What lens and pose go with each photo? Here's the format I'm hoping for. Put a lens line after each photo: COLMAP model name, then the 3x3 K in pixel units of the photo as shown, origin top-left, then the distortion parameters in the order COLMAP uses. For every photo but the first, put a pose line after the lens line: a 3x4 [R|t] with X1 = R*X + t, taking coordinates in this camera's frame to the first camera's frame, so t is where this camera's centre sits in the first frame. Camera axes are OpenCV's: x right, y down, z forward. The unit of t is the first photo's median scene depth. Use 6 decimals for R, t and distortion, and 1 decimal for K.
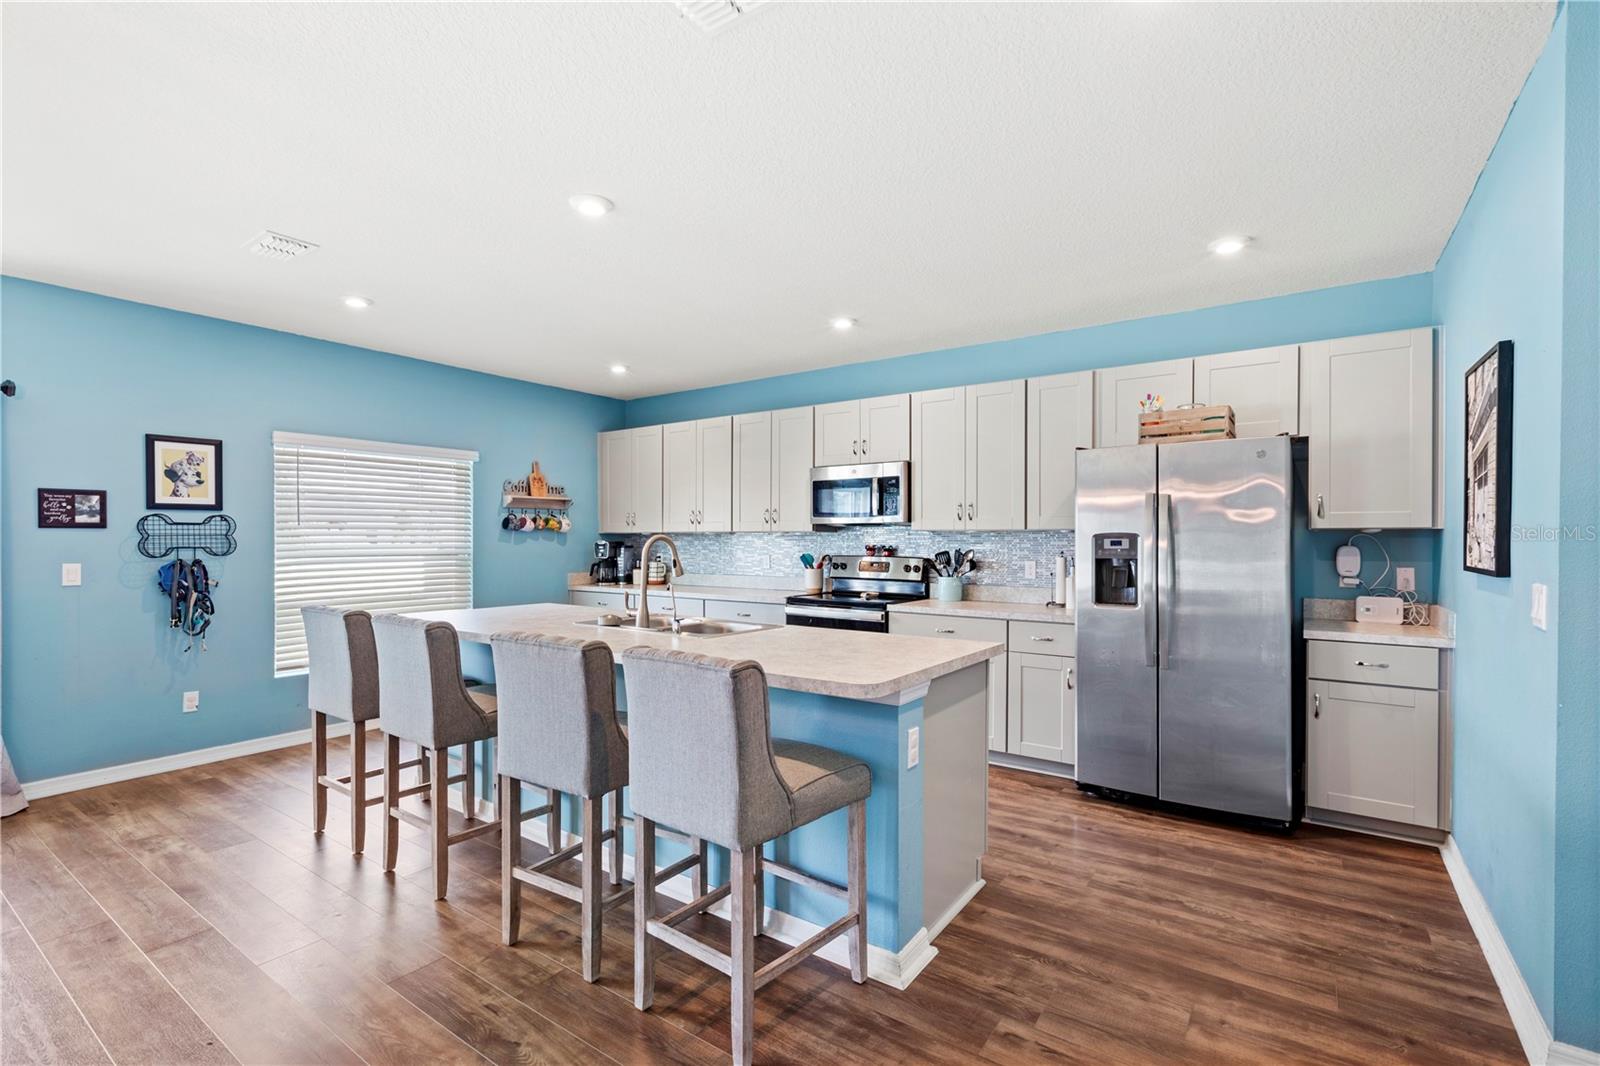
lens RADIAL K [[696.5, 0, 833.0], [0, 696.5, 540.5], [0, 0, 1]] dist [0.000294, 0.000125]
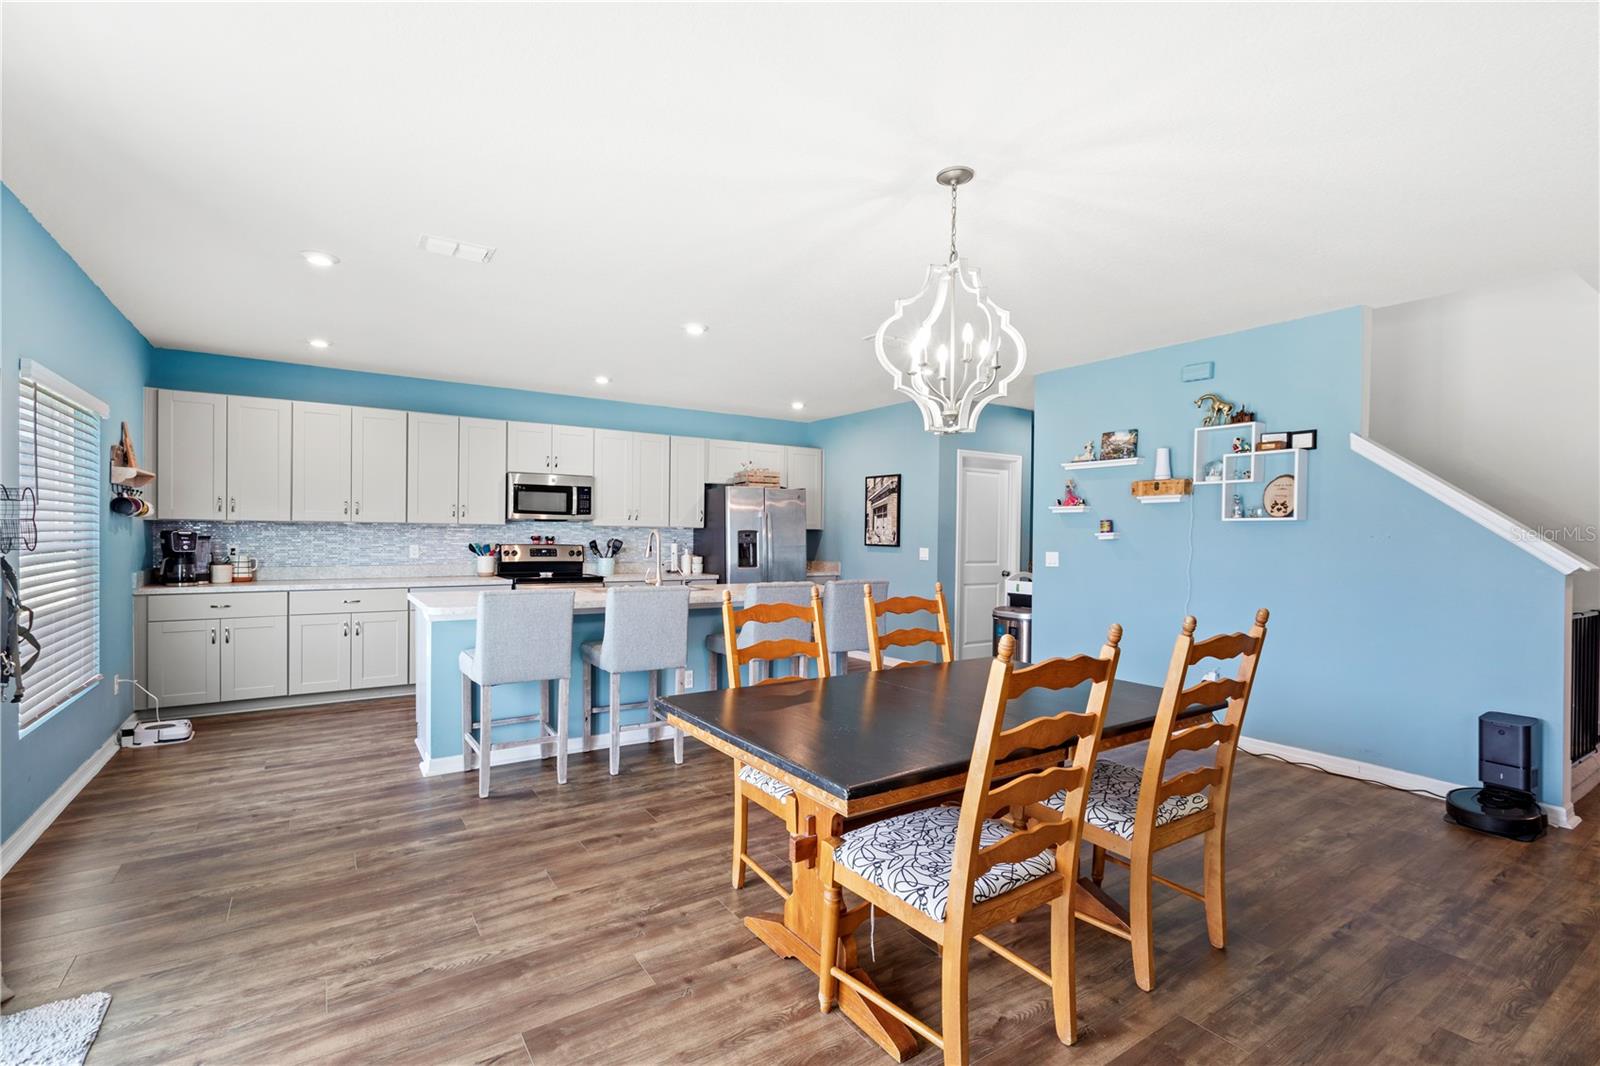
lens RADIAL K [[733.0, 0, 799.6], [0, 733.0, 527.8], [0, 0, 1]] dist [0.003562, 0.000495]
pose [[0.377532, 0.009612, 0.925947, -1.173015], [-0.008730, 0.999939, -0.006821, -0.003492], [-0.925955, -0.005508, 0.377593, 0.055473]]
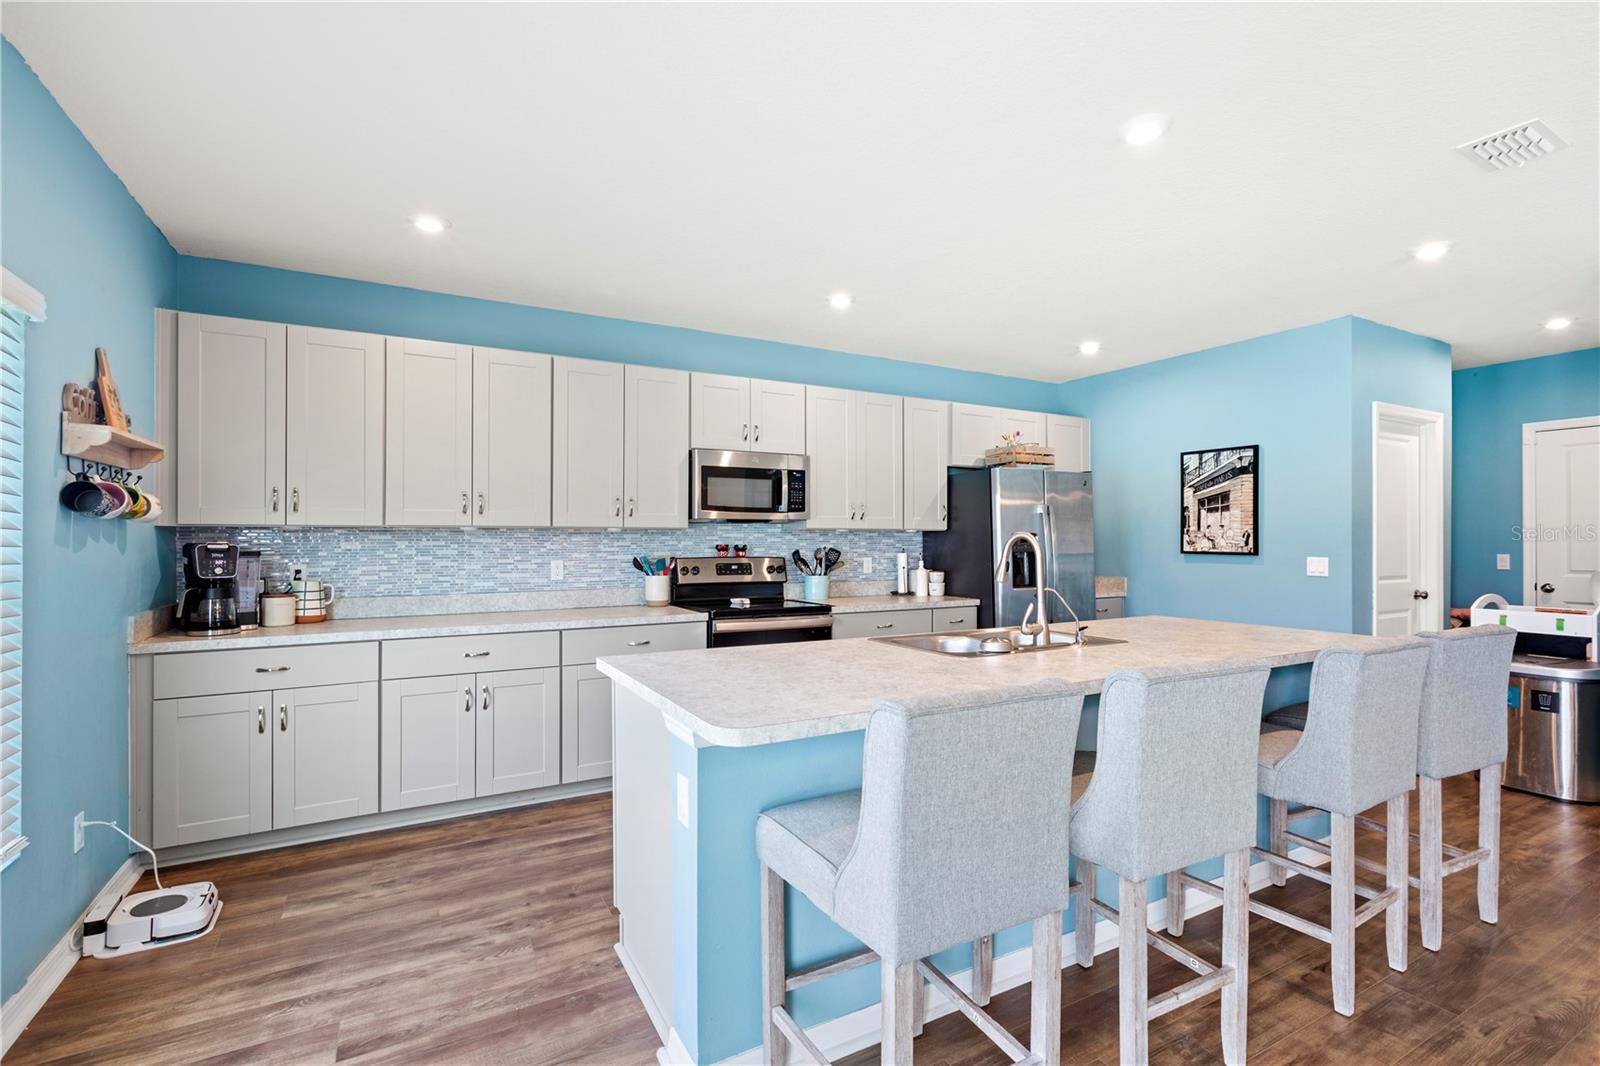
lens RADIAL K [[748.4, 0, 806.1], [0, 748.4, 517.0], [0, 0, 1]] dist [0.001905, 0.000803]
pose [[0.455214, 0.022772, 0.890091, -0.847719], [0.002341, 0.999639, -0.026772, -0.002705], [-0.890379, 0.014271, 0.454996, 0.566025]]
